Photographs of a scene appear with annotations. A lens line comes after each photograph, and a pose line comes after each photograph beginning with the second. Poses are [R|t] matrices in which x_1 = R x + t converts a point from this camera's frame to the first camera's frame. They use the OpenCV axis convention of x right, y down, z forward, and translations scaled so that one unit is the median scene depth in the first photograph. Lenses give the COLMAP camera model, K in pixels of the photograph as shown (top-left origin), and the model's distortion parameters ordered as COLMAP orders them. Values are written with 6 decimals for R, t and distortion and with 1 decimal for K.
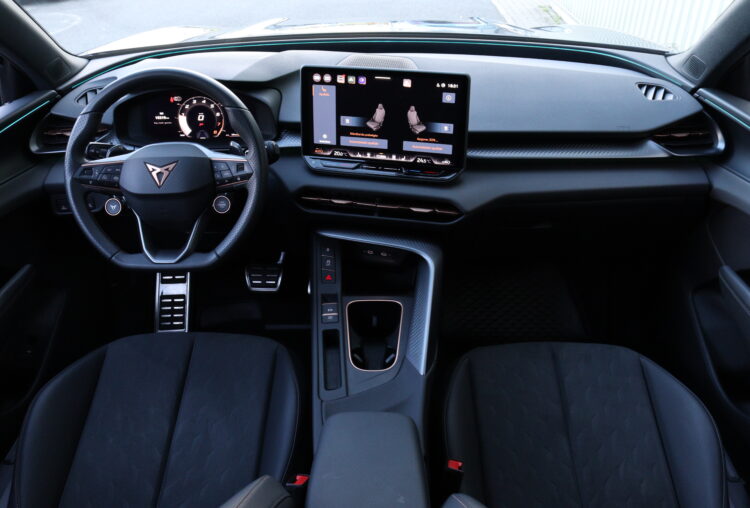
lens RADIAL K [[636.9, 0, 375.0], [0, 636.9, 254.0], [0, 0, 1]] dist [-0.176807, 0.144455]
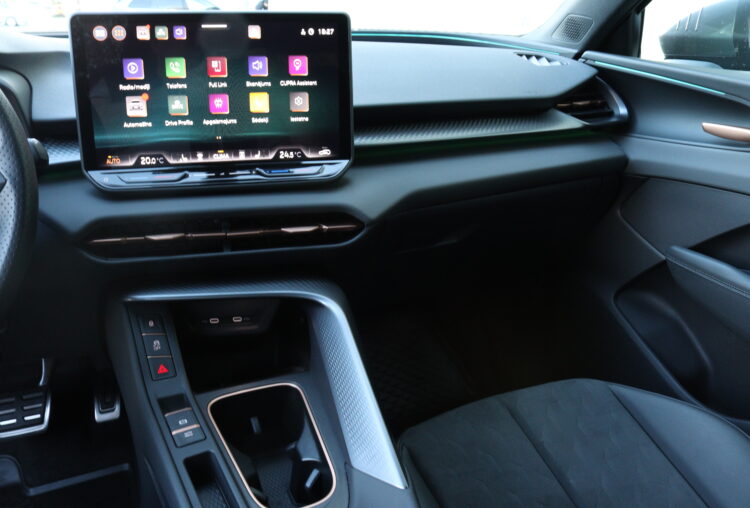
lens RADIAL K [[624.3, 0, 377.4], [0, 624.3, 244.0], [0, 0, 1]] dist [-0.168527, 0.143189]
pose [[0.897428, -0.131922, 0.420976, -0.120199], [0.209244, 0.967363, -0.142917, 0.049282], [-0.388382, 0.216344, 0.895742, 0.421466]]
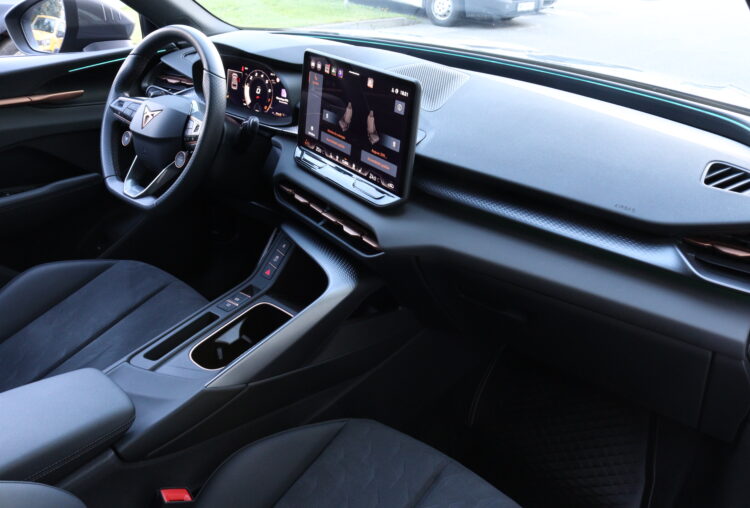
lens RADIAL K [[624.3, 0, 377.4], [0, 624.3, 244.0], [0, 0, 1]] dist [-0.168527, 0.143189]
pose [[0.763730, 0.321726, -0.559650, 0.572577], [-0.374146, 0.927100, 0.022382, -0.085858], [0.526053, 0.192297, 0.828427, 0.332273]]
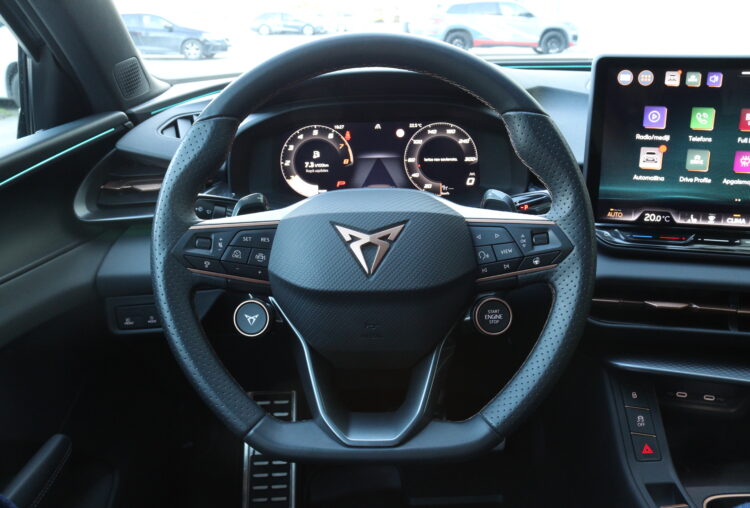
lens RADIAL K [[624.3, 0, 377.4], [0, 624.3, 244.0], [0, 0, 1]] dist [-0.168527, 0.143189]
pose [[0.999850, -0.012543, -0.011945, -0.299470], [0.009967, 0.980657, -0.195482, -0.036045], [0.014166, 0.195334, 0.980635, 0.497225]]
